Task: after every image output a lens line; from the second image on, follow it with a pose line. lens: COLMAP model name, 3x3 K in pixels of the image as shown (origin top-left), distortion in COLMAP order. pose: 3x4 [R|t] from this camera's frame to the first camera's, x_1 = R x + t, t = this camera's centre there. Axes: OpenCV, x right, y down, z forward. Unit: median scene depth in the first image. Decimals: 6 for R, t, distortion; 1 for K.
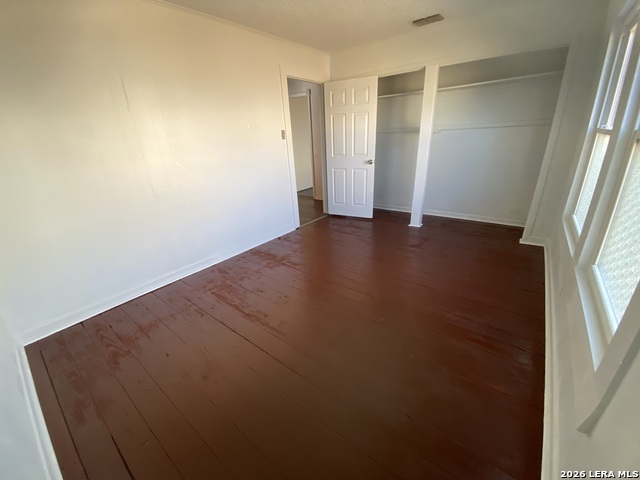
lens RADIAL K [[257.0, 0, 321.5], [0, 257.0, 242.3], [0, 0, 1]] dist [0.034313, -0.027868]
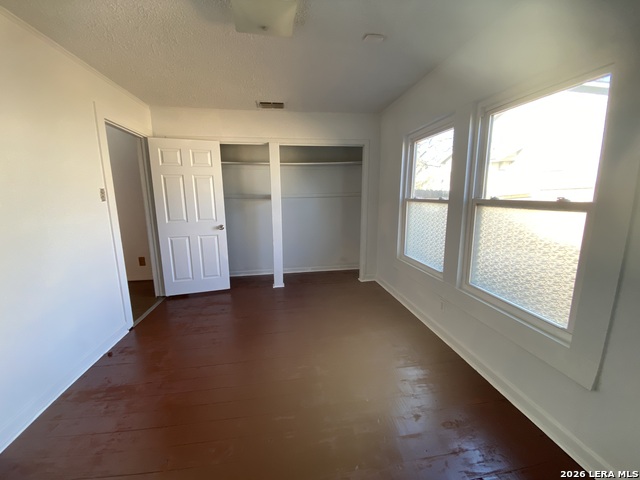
lens RADIAL K [[257.0, 0, 321.5], [0, 257.0, 242.3], [0, 0, 1]] dist [0.034313, -0.027868]
pose [[0.693593, -0.092334, 0.714425, -0.223797], [0.255038, 0.958991, -0.123659, -0.064830], [-0.673710, 0.267975, 0.688698, 0.171439]]
